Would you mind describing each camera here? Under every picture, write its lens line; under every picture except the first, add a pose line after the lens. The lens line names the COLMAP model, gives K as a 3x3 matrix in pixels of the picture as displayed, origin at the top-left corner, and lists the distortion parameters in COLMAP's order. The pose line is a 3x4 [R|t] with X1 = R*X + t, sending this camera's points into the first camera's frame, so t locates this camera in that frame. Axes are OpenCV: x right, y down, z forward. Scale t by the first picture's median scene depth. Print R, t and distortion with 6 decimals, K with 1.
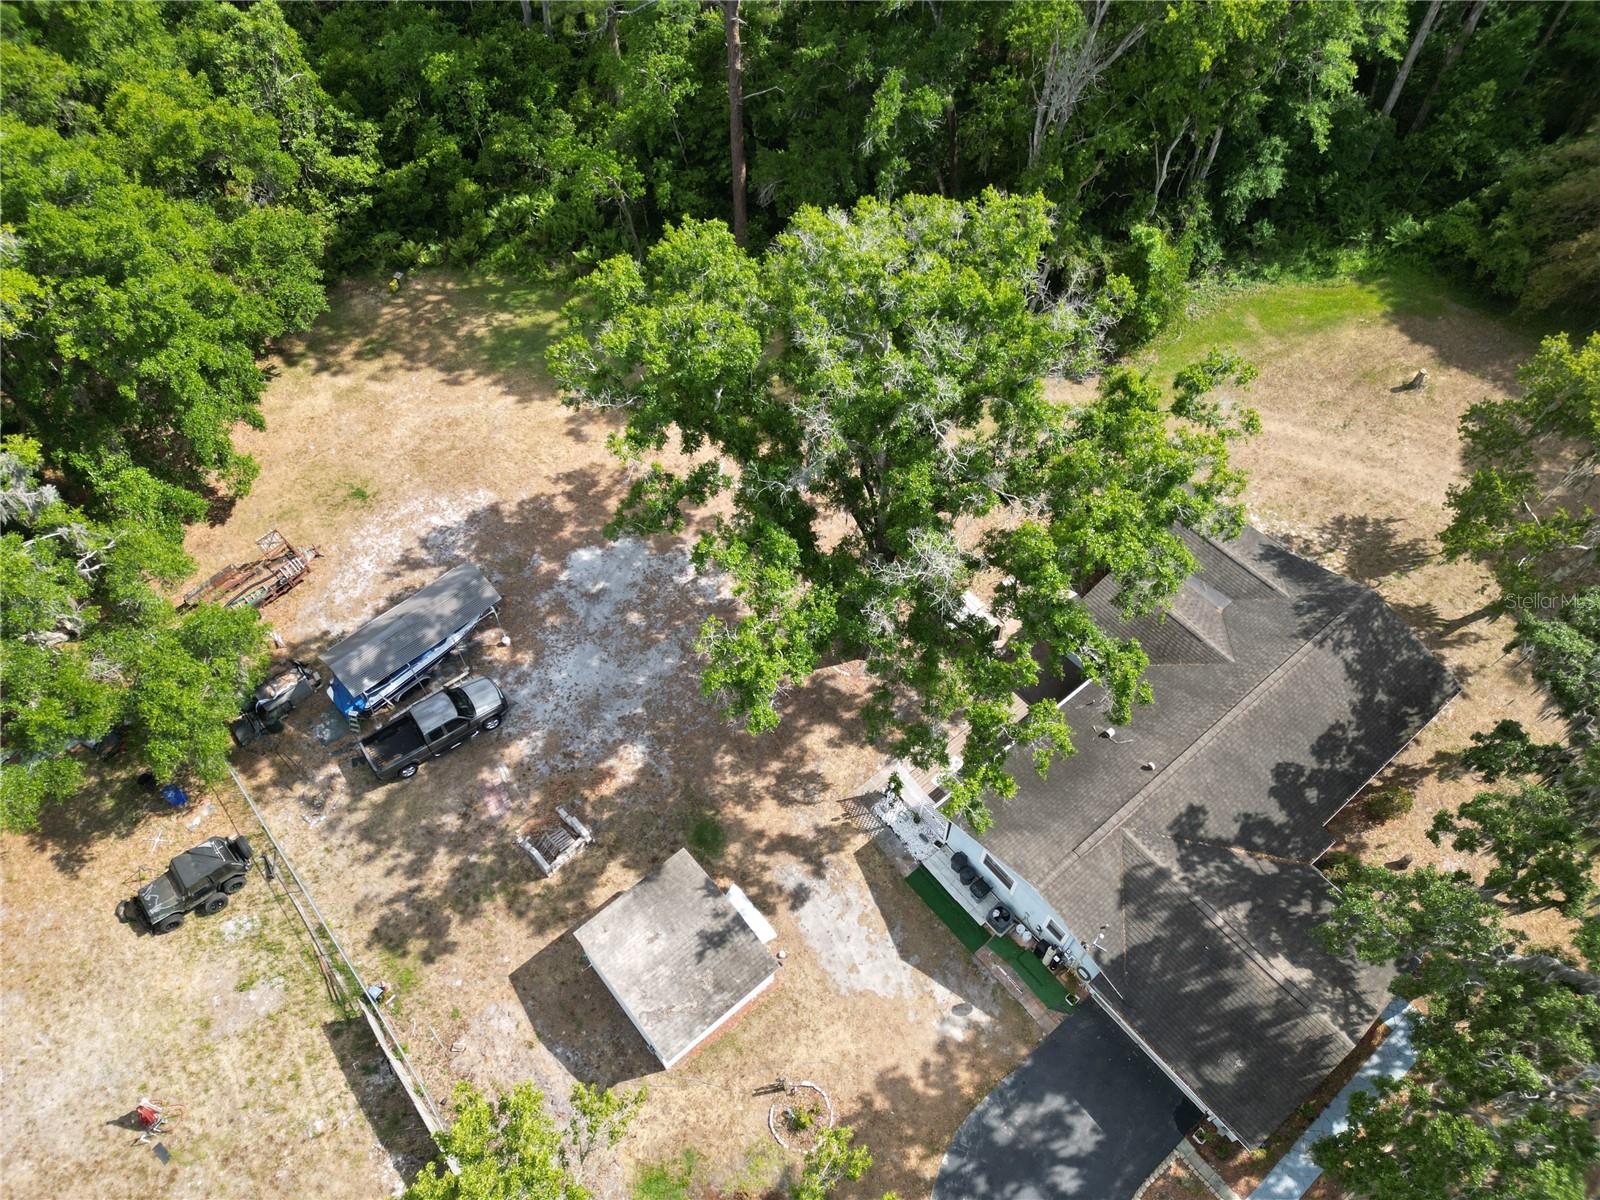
lens RADIAL K [[1119.5, 0, 786.9], [0, 1119.5, 600.1], [0, 0, 1]] dist [0.067793, -0.065588]
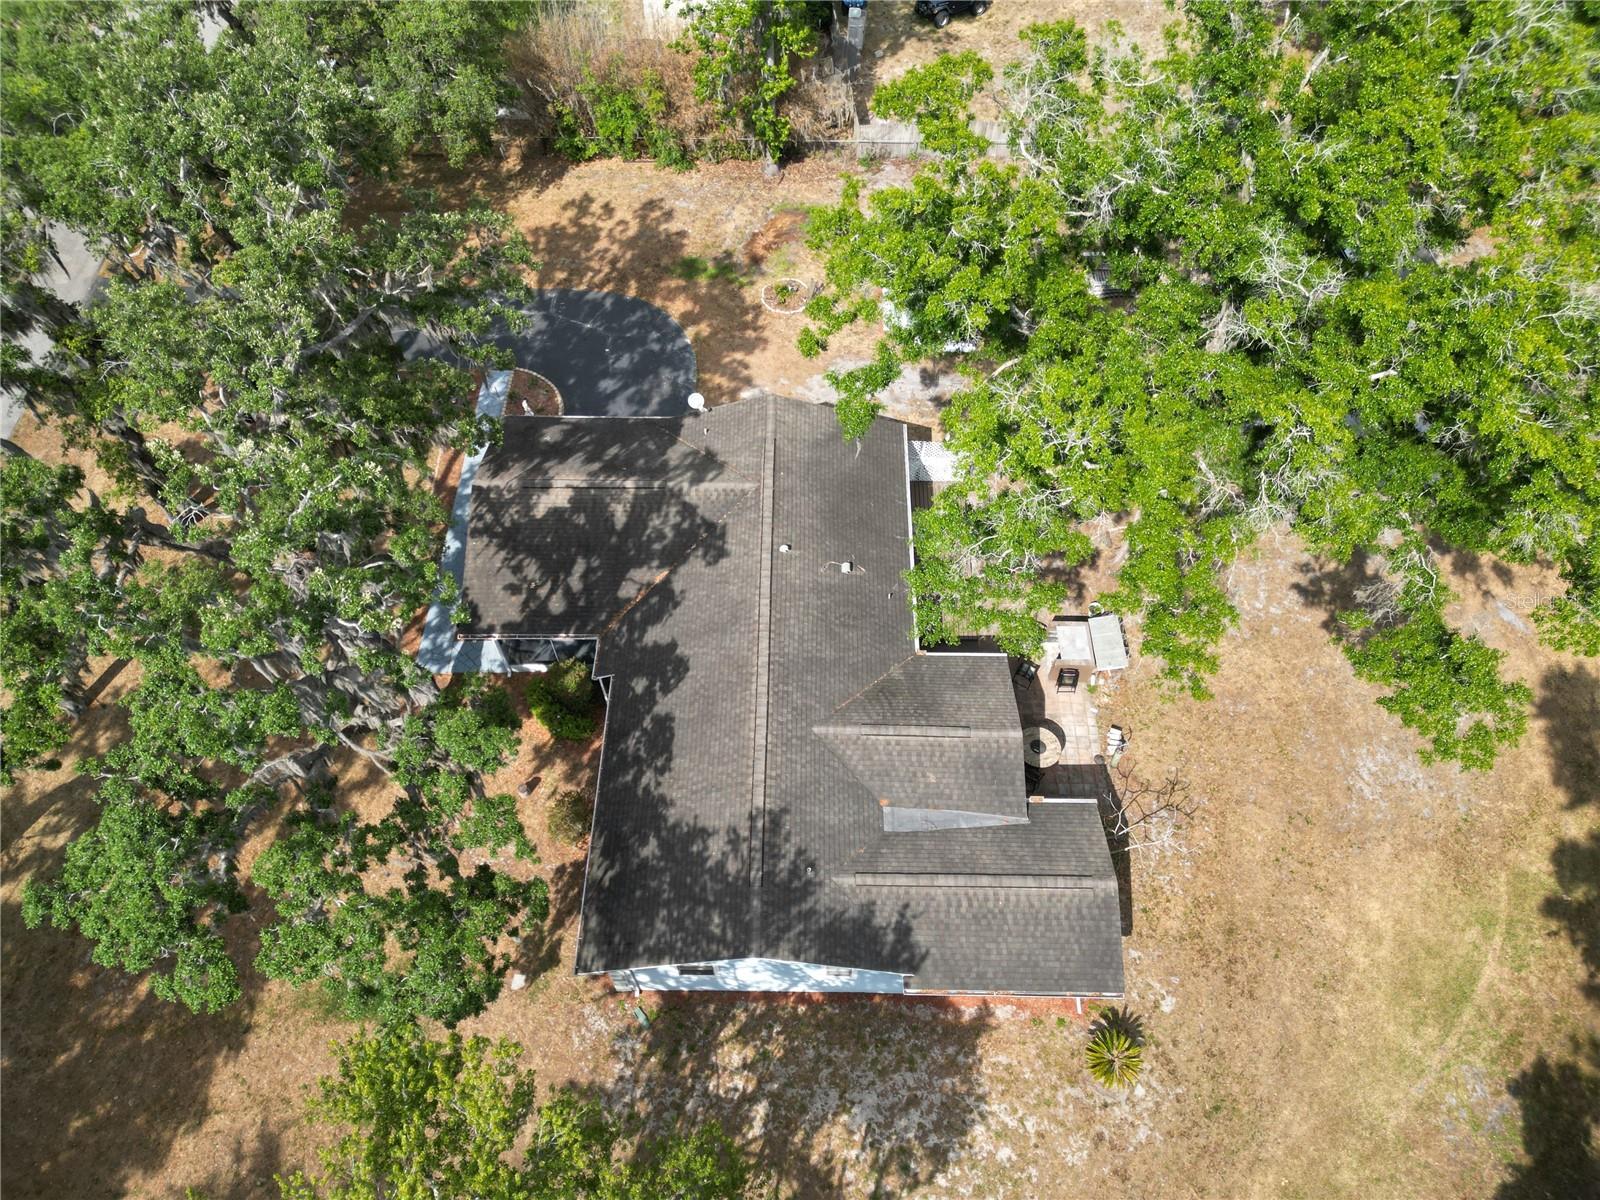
lens RADIAL K [[1120.5, 0, 779.2], [0, 1120.5, 598.0], [0, 0, 1]] dist [0.077078, -0.083372]
pose [[-0.652117, 0.633881, -0.415858, 0.672433], [-0.616913, -0.124868, 0.777063, -0.499294], [0.440638, 0.763284, 0.472478, 0.589884]]
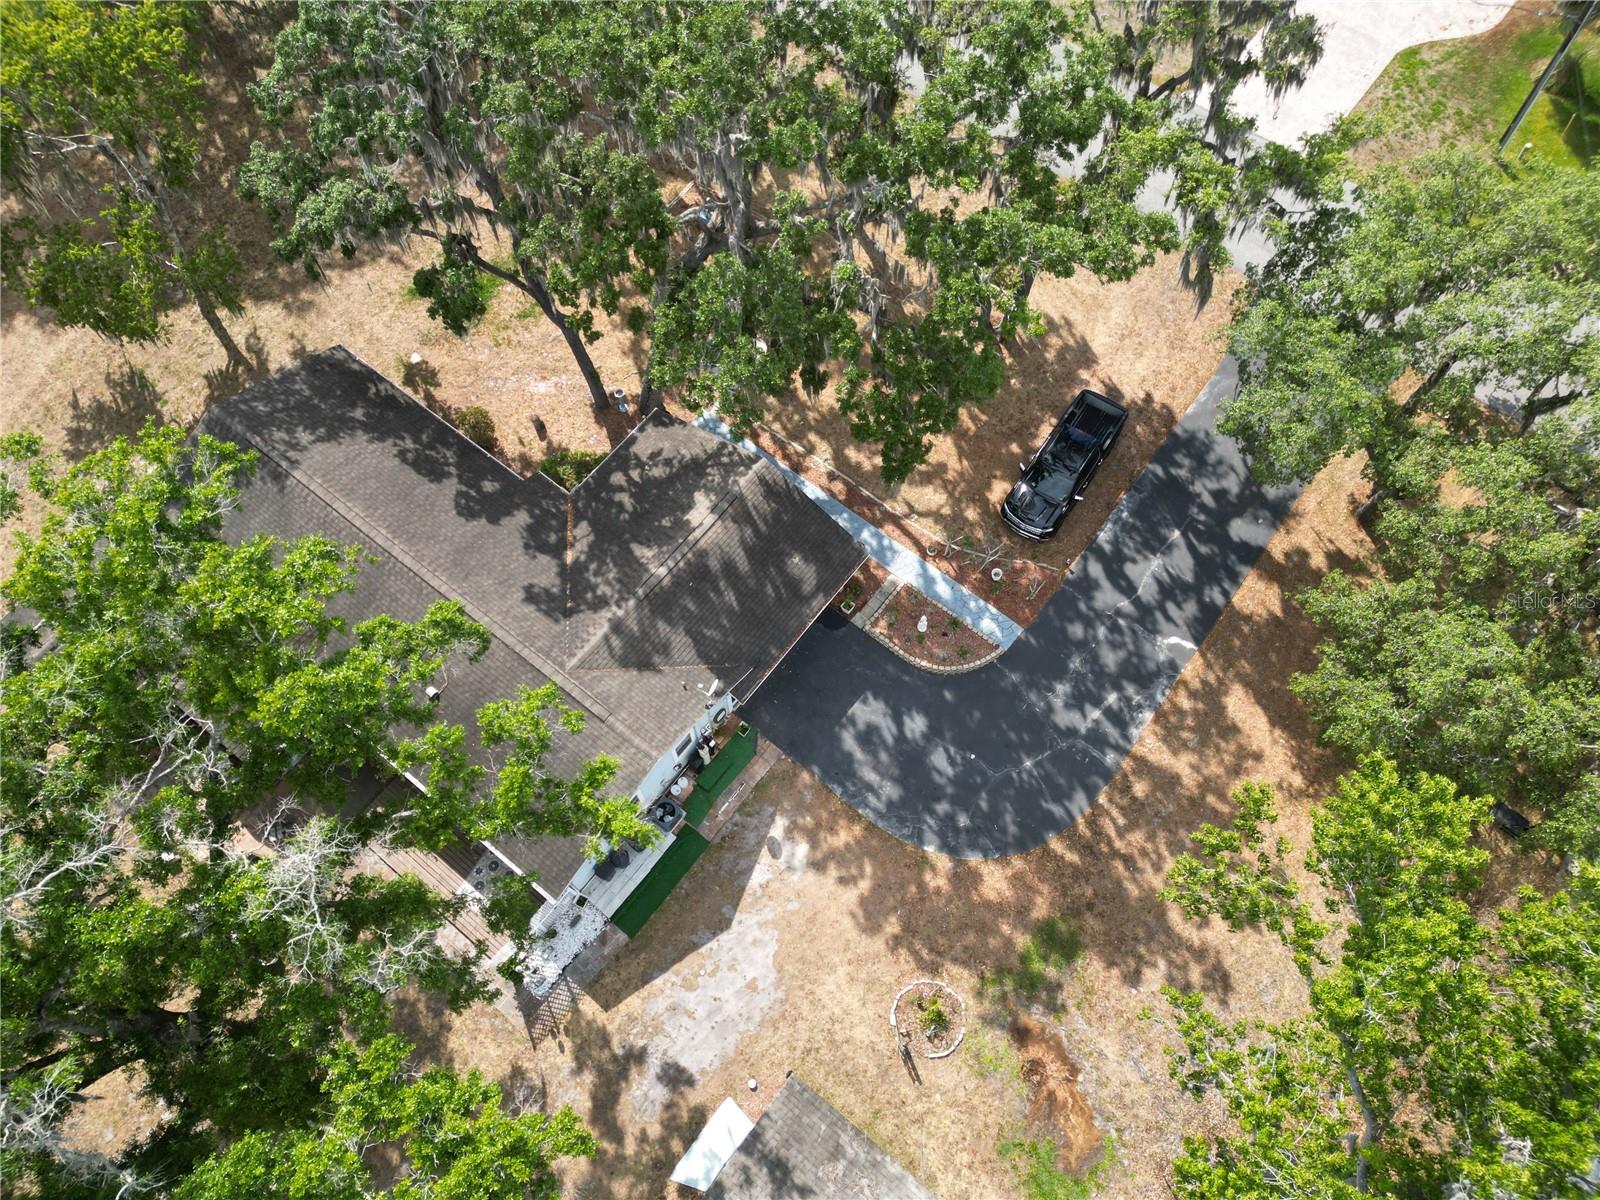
lens RADIAL K [[1100.0, 0, 782.7], [0, 1100.0, 604.0], [0, 0, 1]] dist [0.119217, -0.209967]
pose [[-0.205101, -0.890919, 0.405212, -0.025095], [0.815601, 0.073288, 0.573955, -0.133185], [-0.541045, 0.448210, 0.711603, 0.277443]]
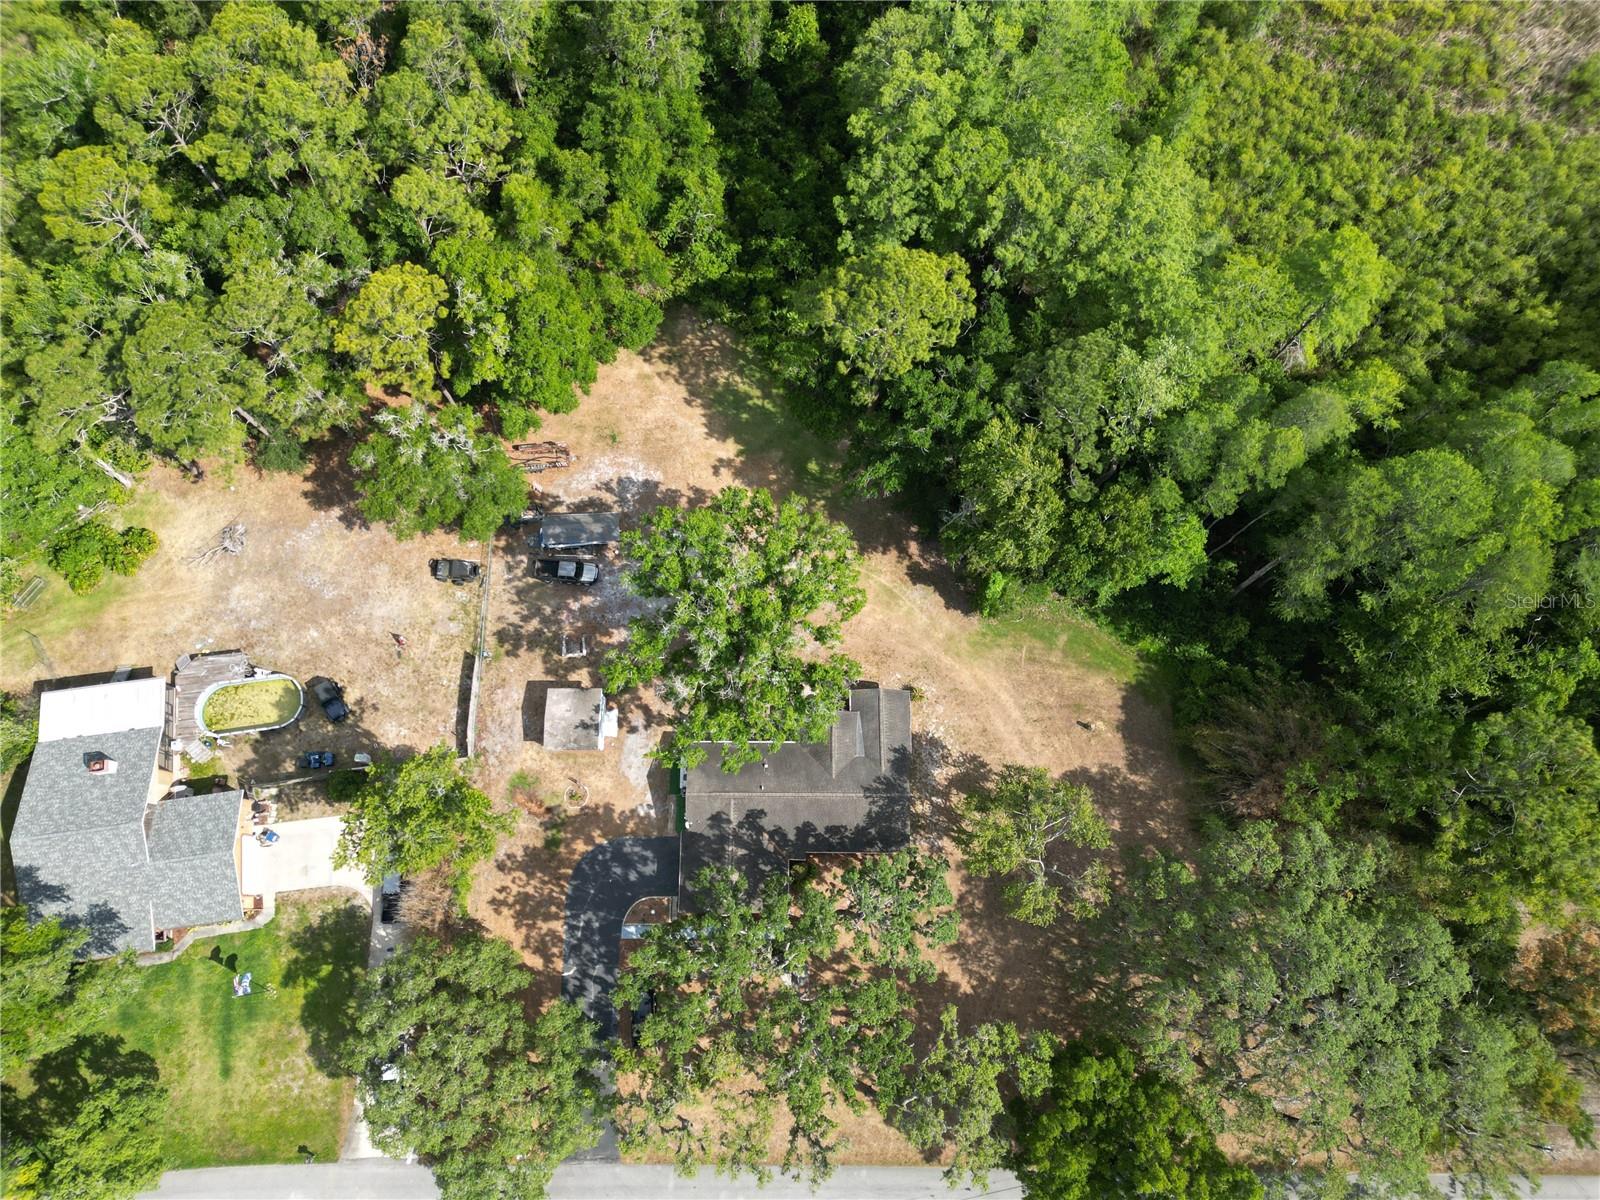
lens RADIAL K [[1106.6, 0, 790.7], [0, 1106.6, 602.7], [0, 0, 1]] dist [0.073510, -0.066505]
pose [[0.765386, 0.622963, -0.161559, 0.478671], [-0.537748, 0.756968, 0.371250, -0.995705], [0.353570, -0.197271, 0.914370, -0.986171]]
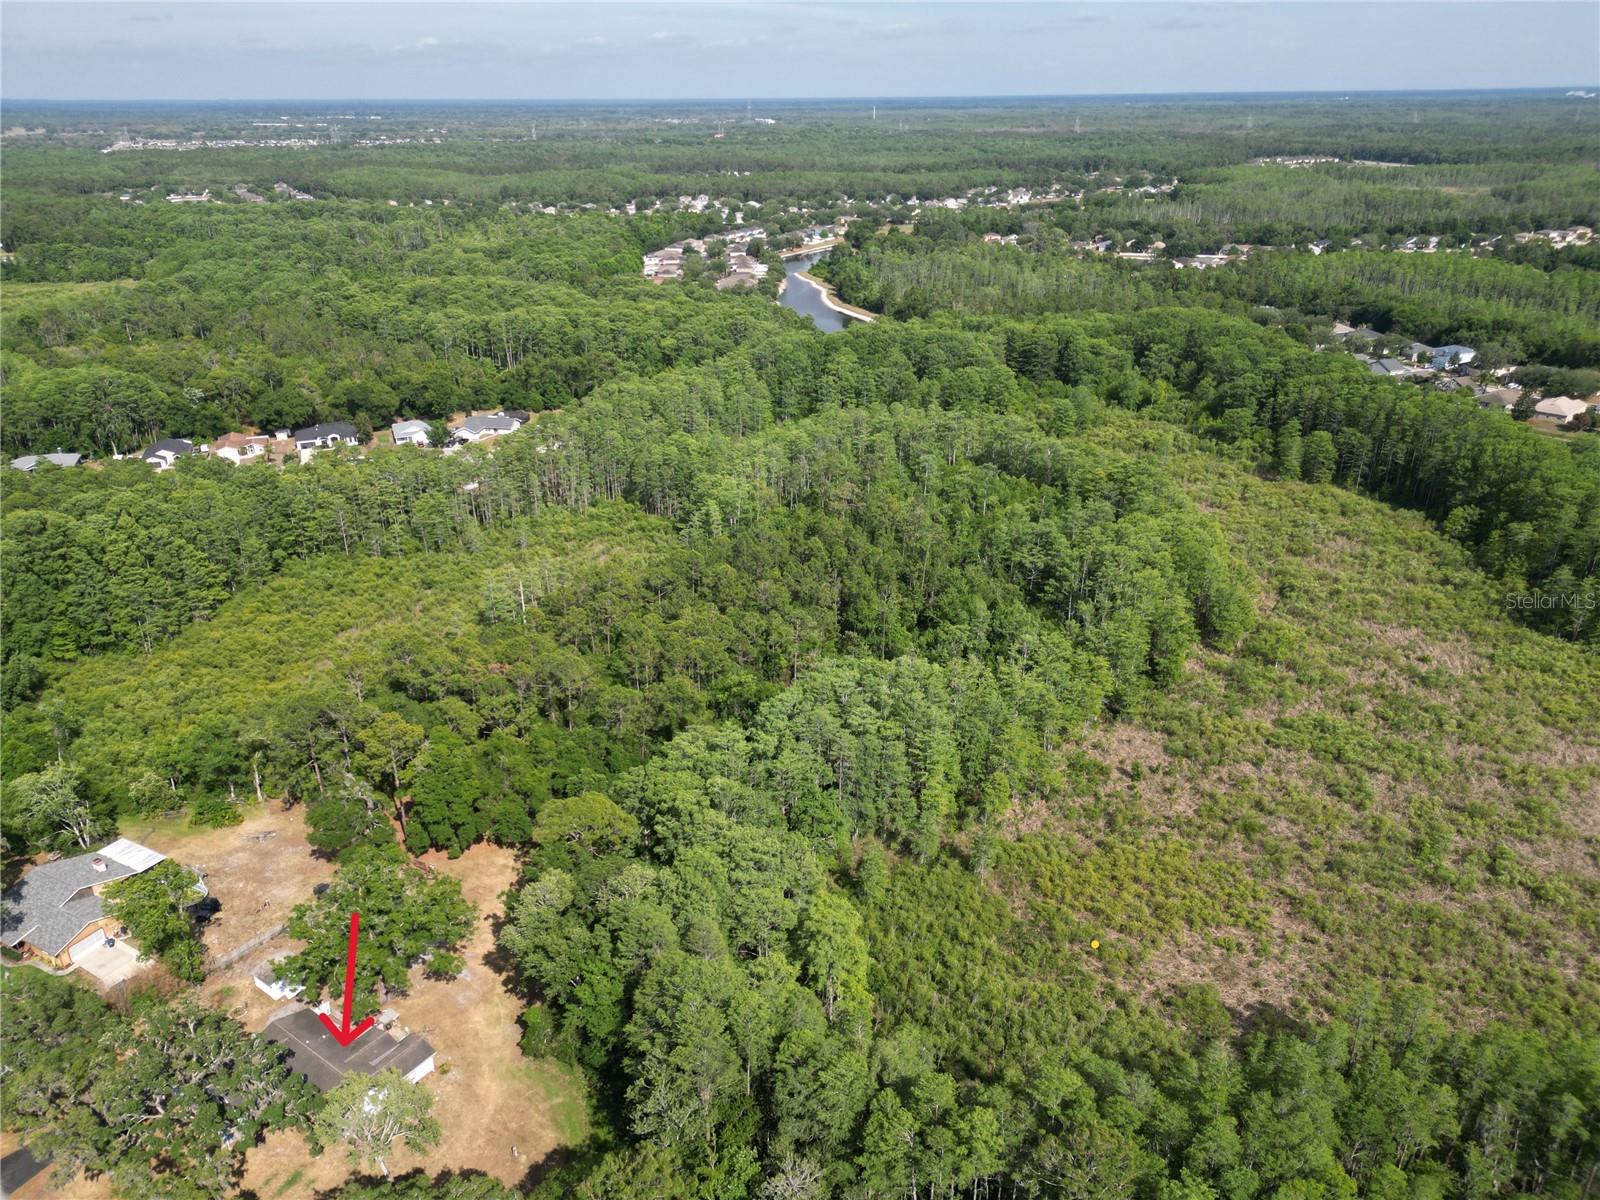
lens RADIAL K [[1119.5, 0, 786.9], [0, 1119.5, 600.1], [0, 0, 1]] dist [0.067793, -0.065588]
pose [[0.246009, 0.402524, -0.881733, 3.017118], [-0.799022, 0.599169, 0.050597, -1.883771], [0.548674, 0.692077, 0.469027, -0.703017]]
